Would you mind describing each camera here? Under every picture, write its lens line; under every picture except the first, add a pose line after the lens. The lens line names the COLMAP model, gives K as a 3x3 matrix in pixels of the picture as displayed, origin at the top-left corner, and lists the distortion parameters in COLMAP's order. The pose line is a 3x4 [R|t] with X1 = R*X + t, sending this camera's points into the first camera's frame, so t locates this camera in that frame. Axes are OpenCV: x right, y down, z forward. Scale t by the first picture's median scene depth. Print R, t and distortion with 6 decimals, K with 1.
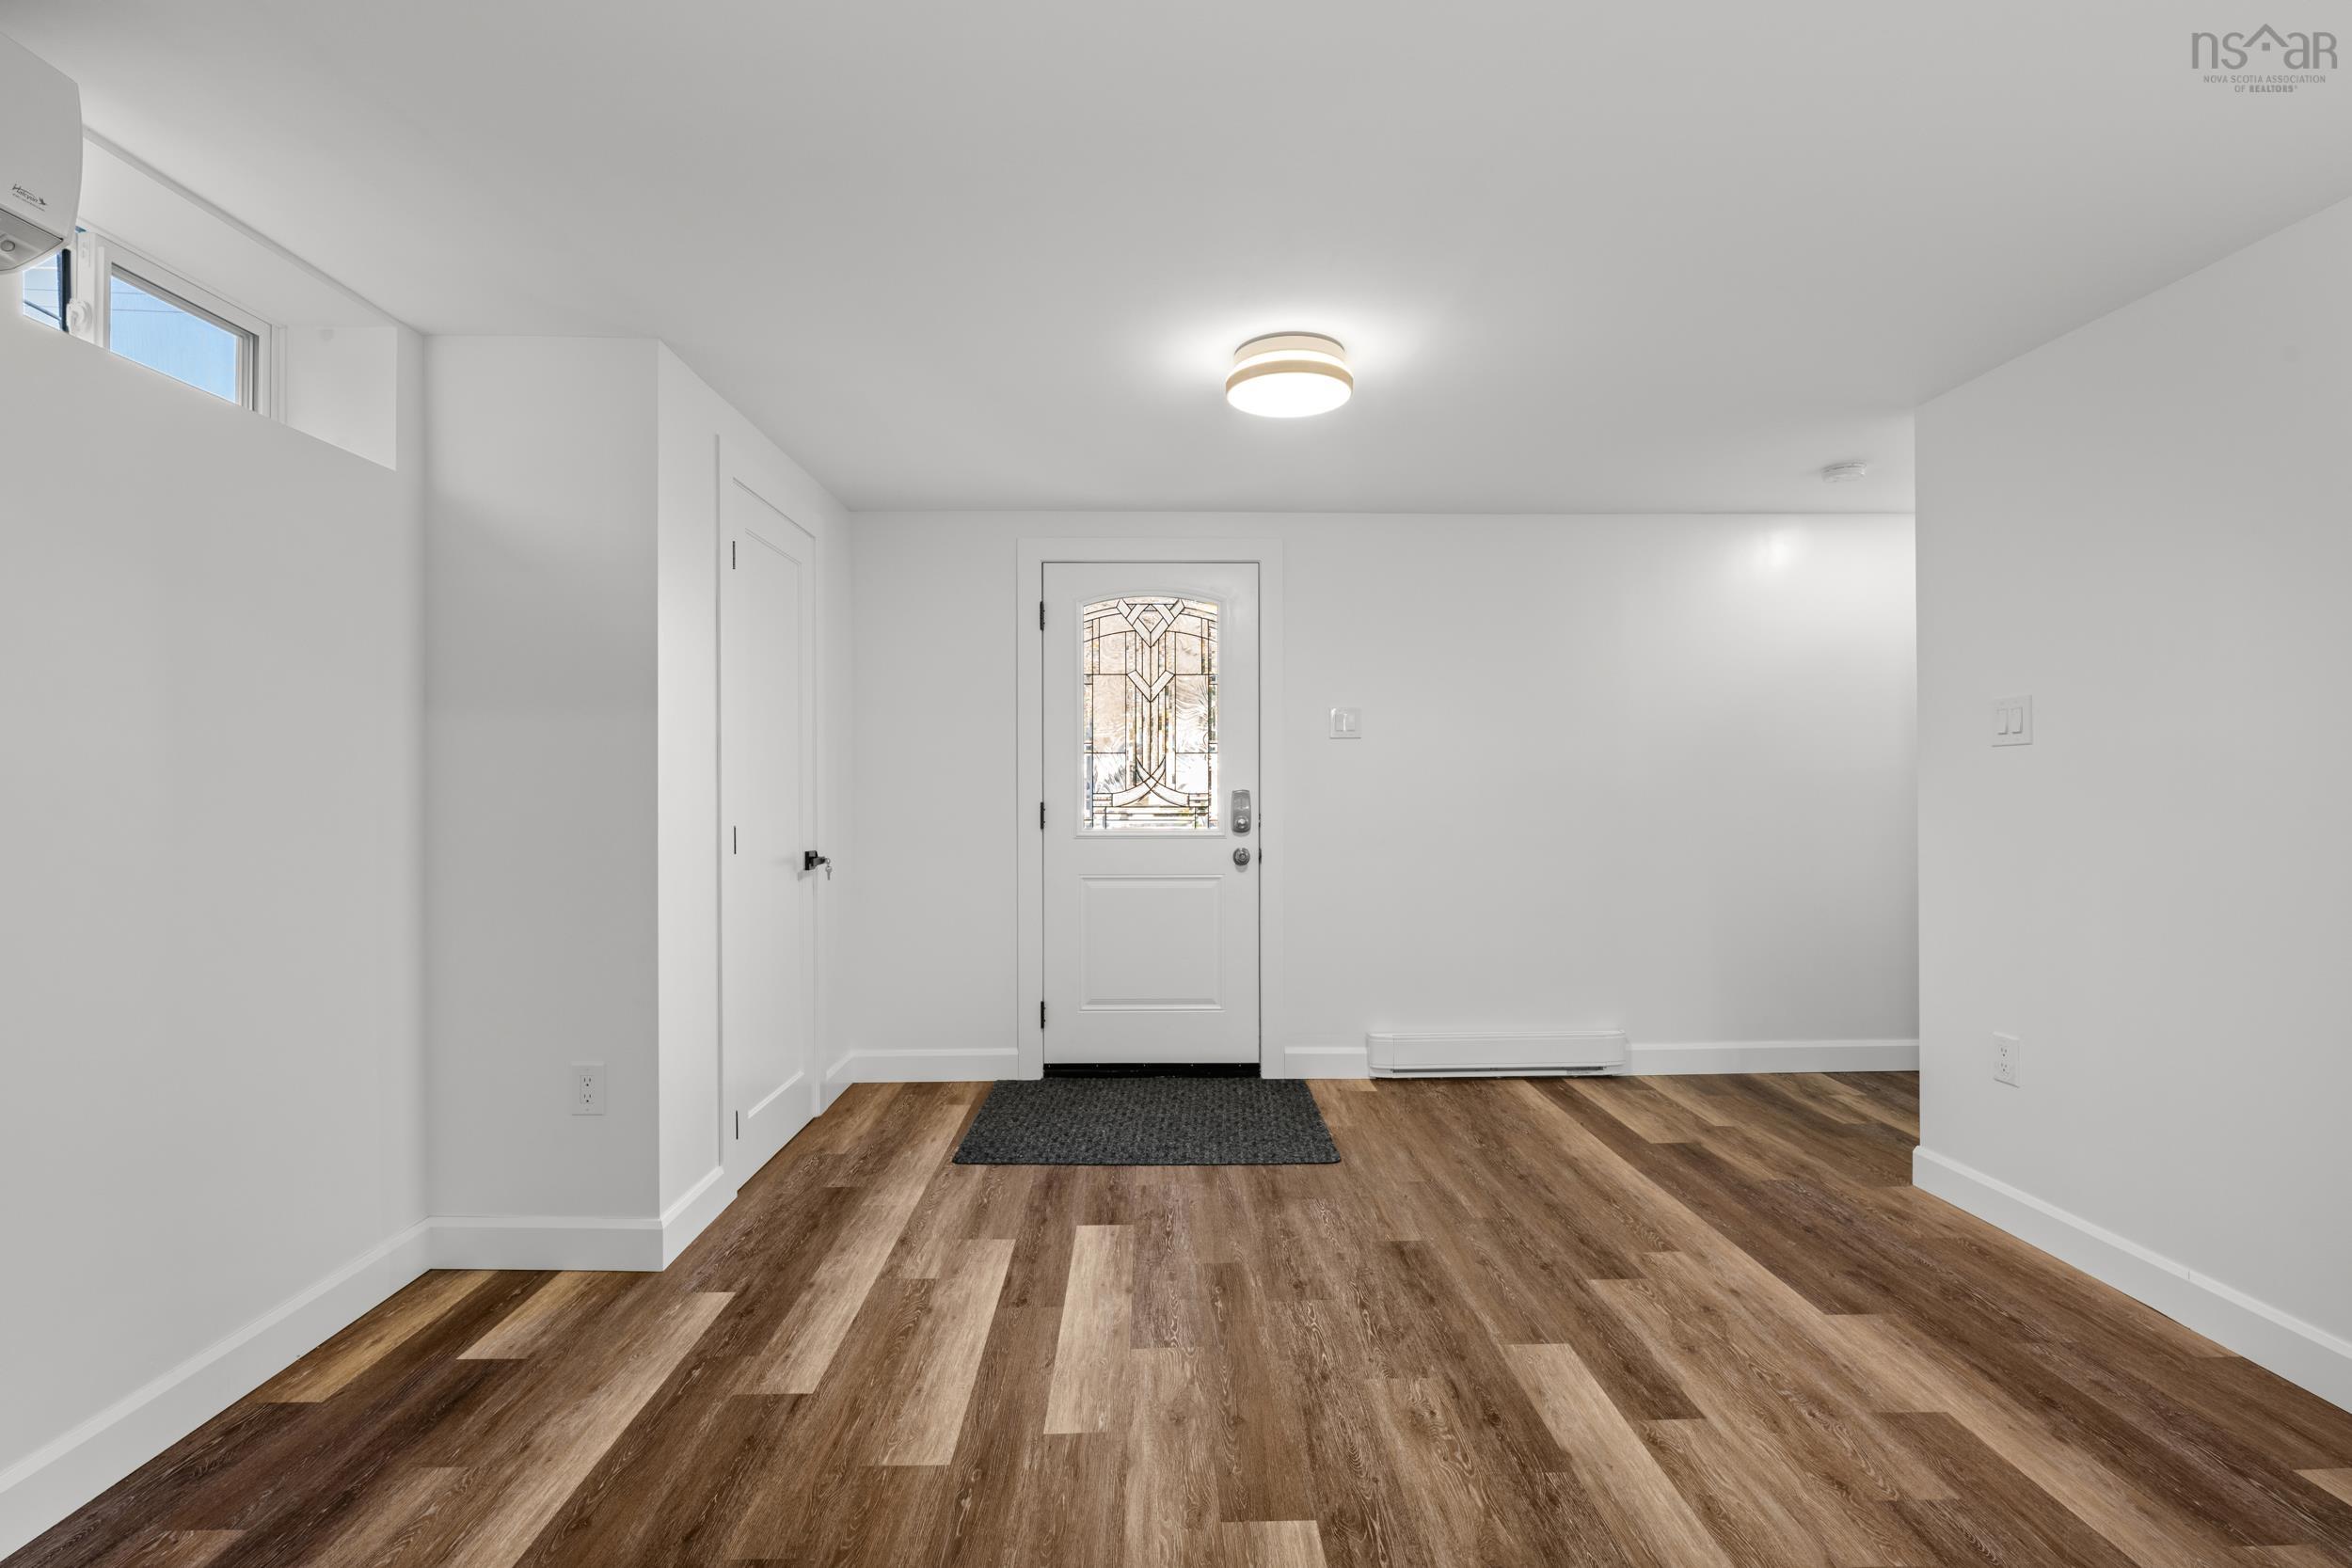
lens RADIAL K [[1070.1, 0, 1181.5], [0, 1070.1, 775.8], [0, 0, 1]] dist [-0.001335, 0.001413]
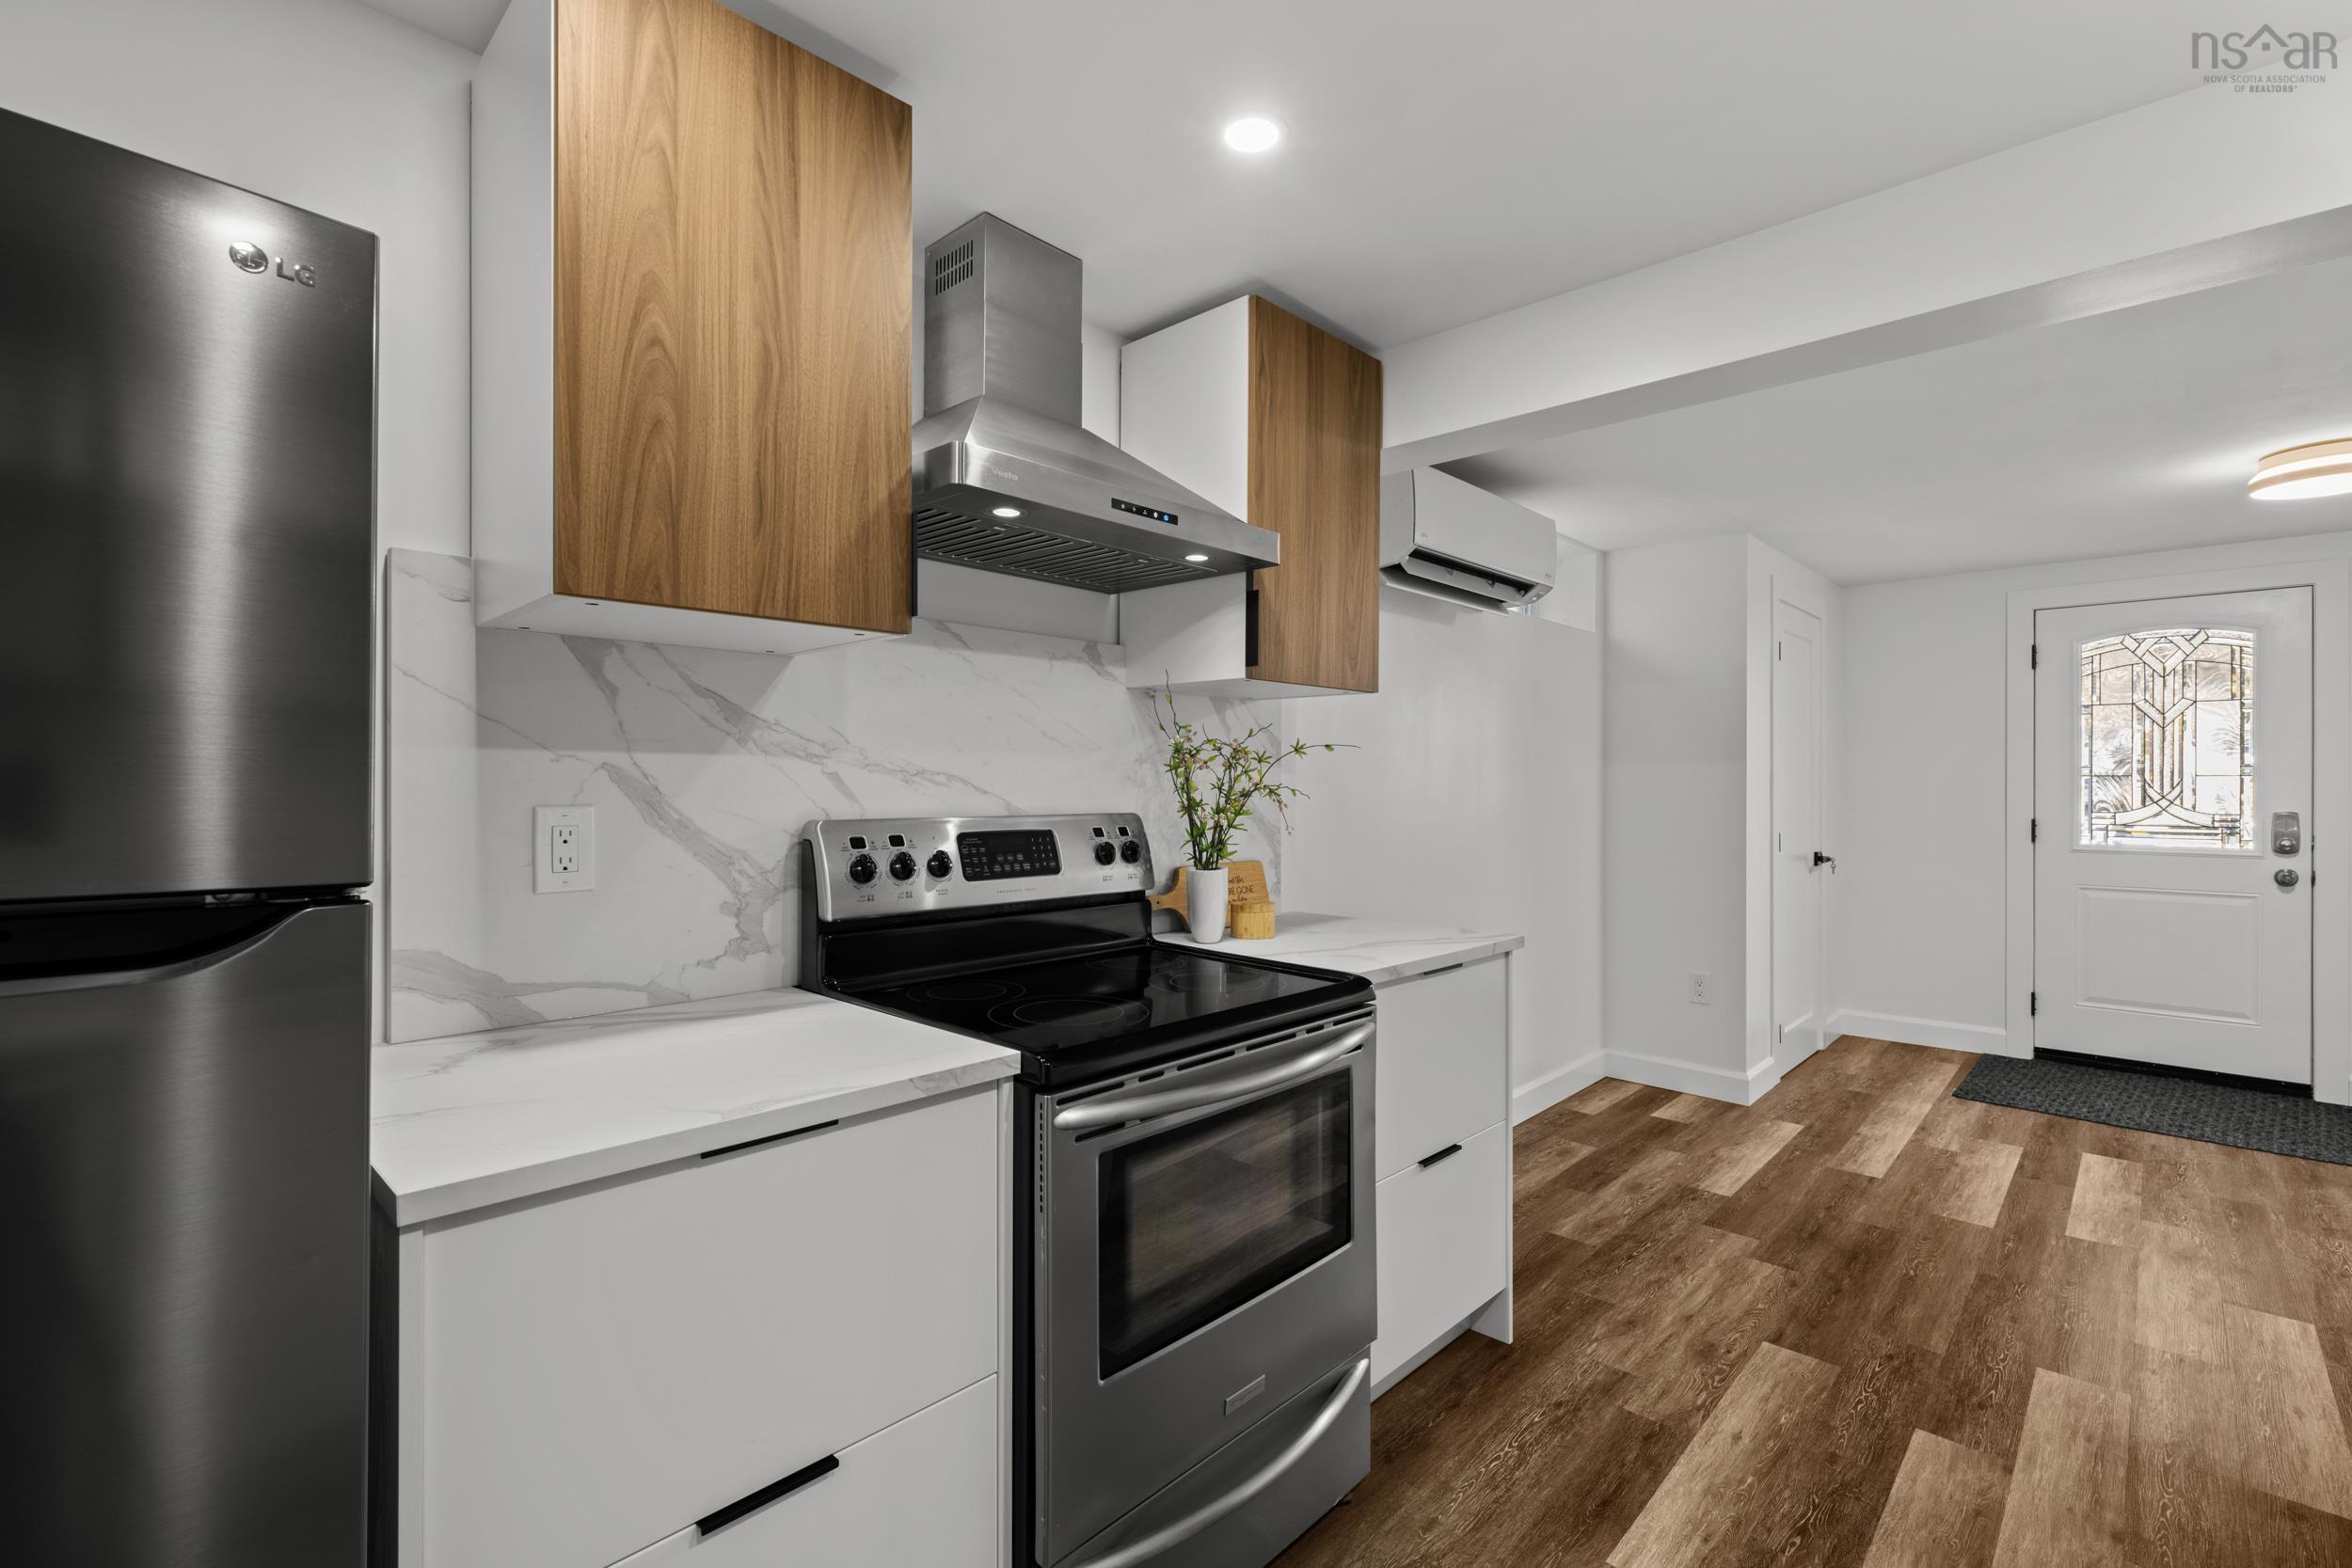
lens RADIAL K [[1070.1, 0, 1162.6], [0, 1070.1, 783.9], [0, 0, 1]] dist [-0.001335, 0.001413]
pose [[0.709390, 0.003621, -0.704807, 0.024301], [0.003631, 0.999955, 0.008792, -0.040735], [0.704807, -0.008796, 0.709345, -0.732983]]
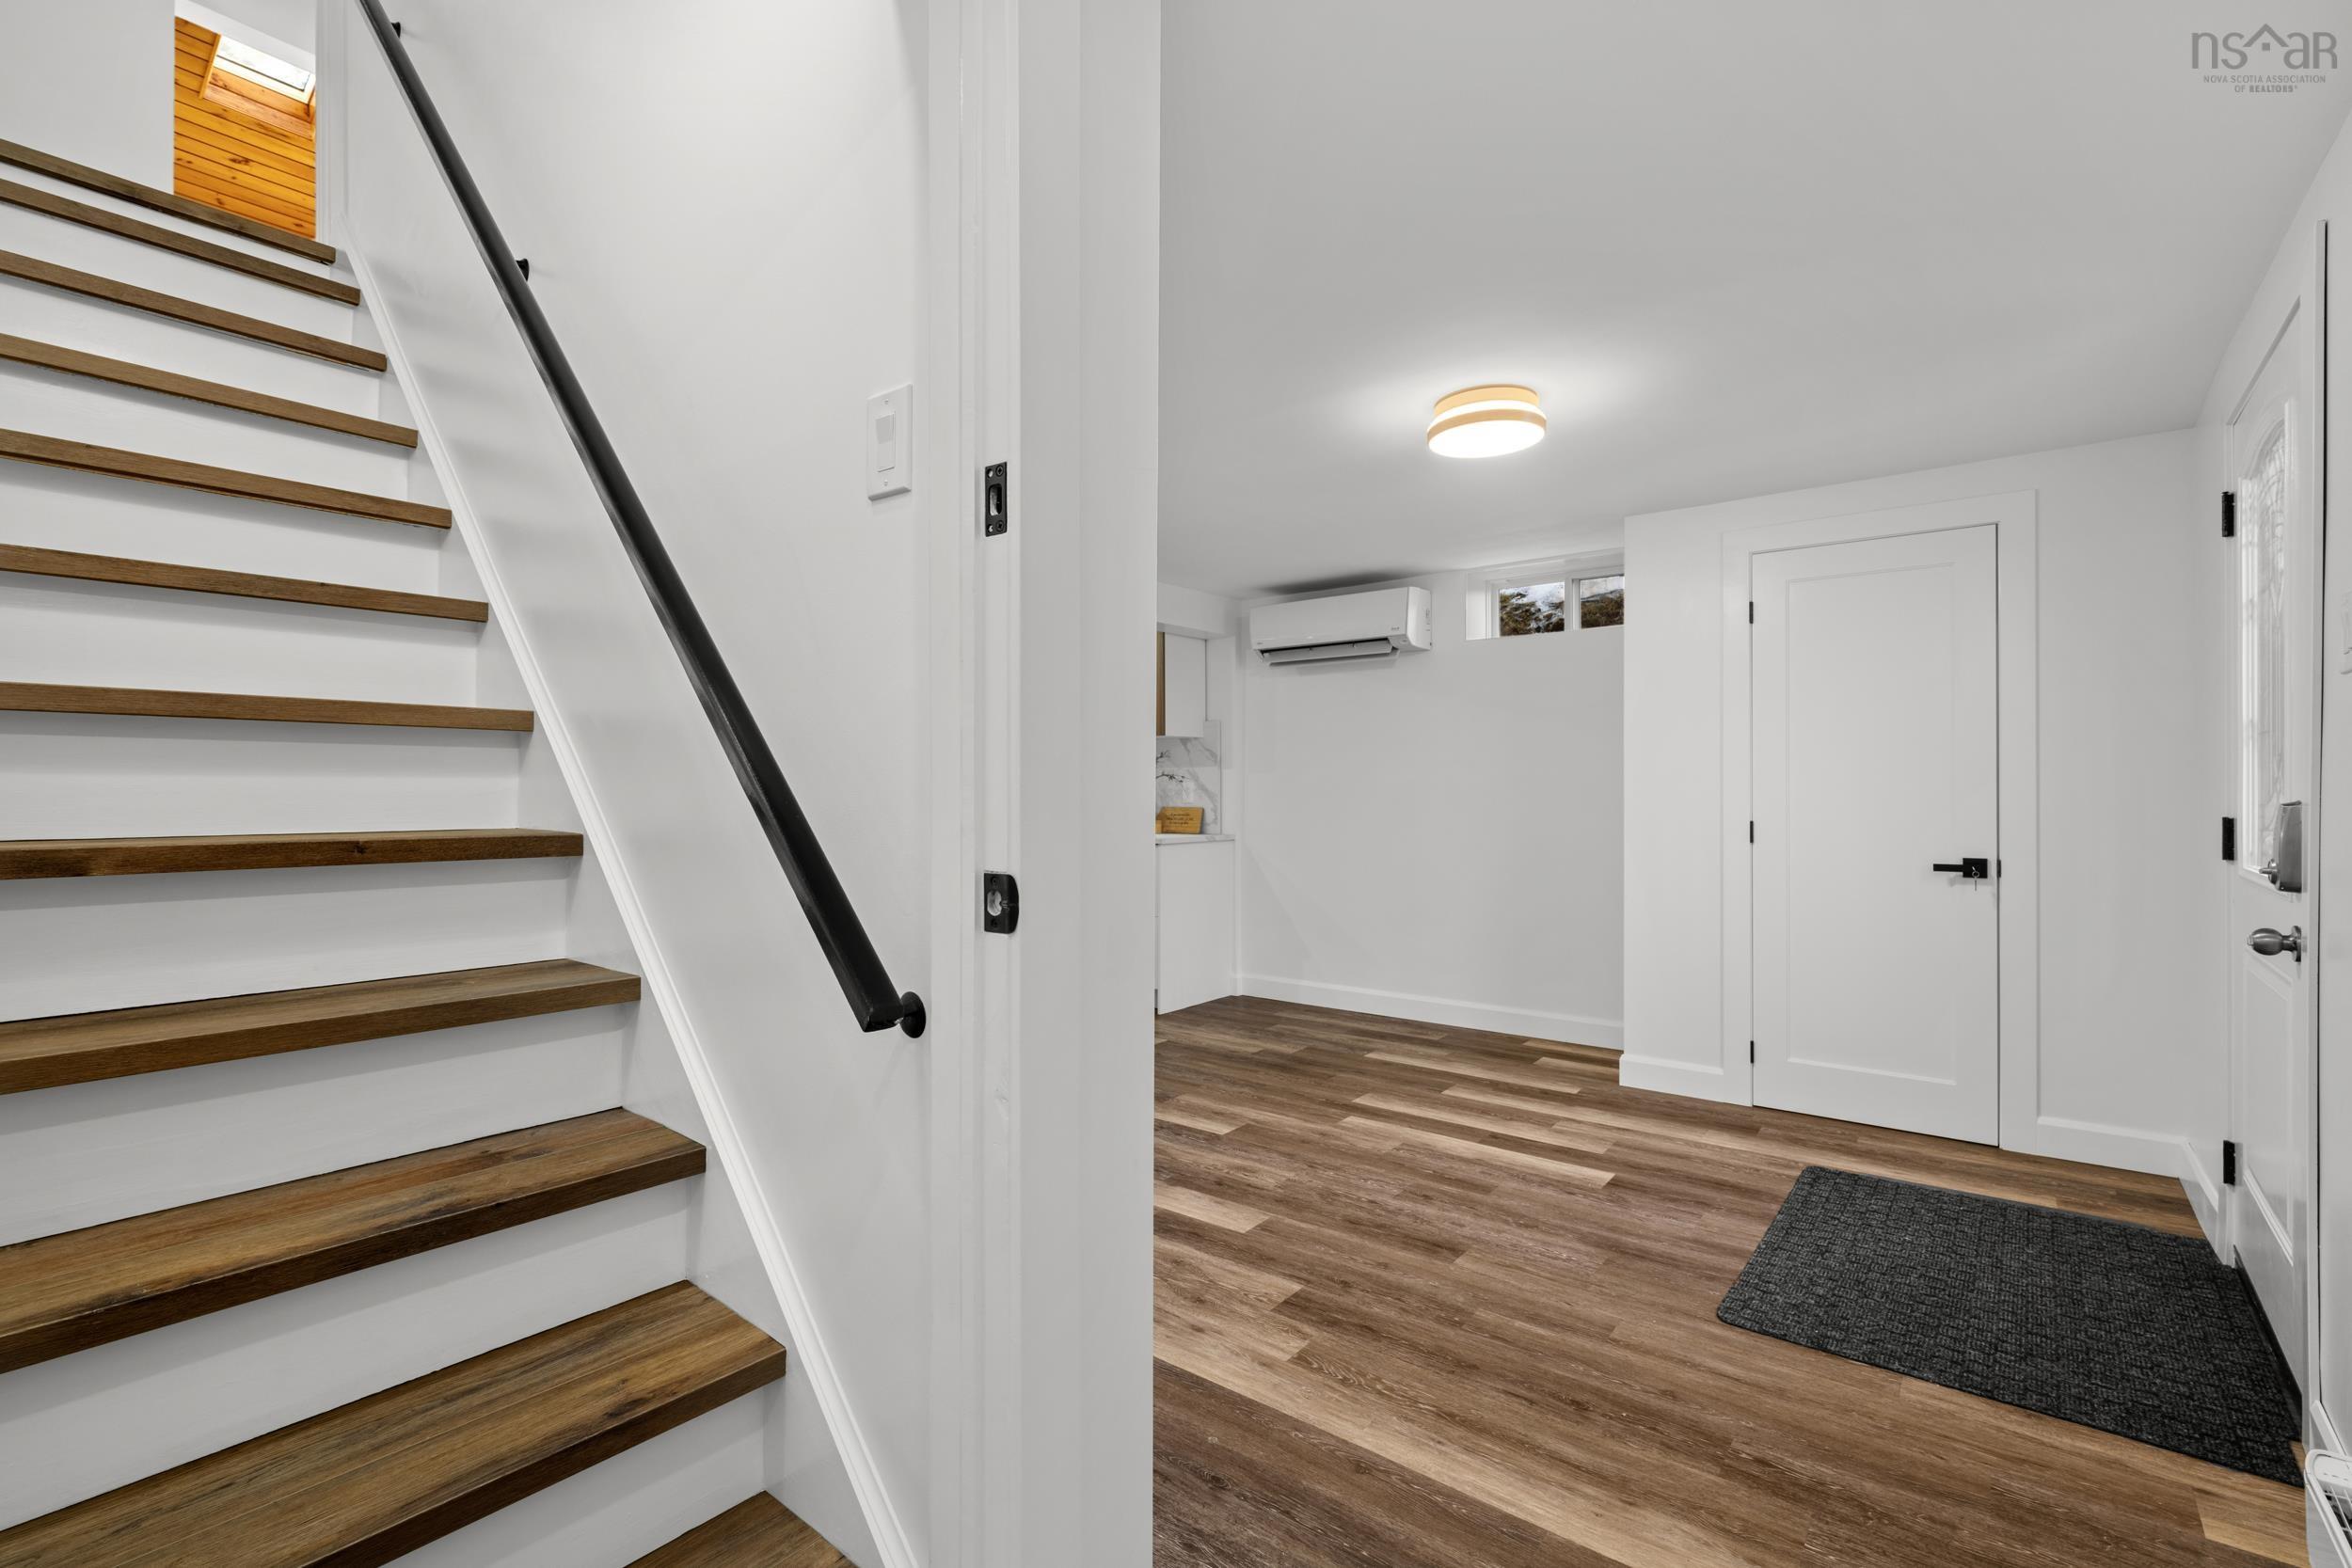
lens RADIAL K [[1070.1, 0, 1170.3], [0, 1070.1, 787.3], [0, 0, 1]] dist [-0.001335, 0.001413]
pose [[-0.655600, 0.001439, -0.755107, 1.152341], [0.008549, 0.999948, -0.005517, 0.007275], [0.755060, -0.010072, -0.655578, 1.483882]]
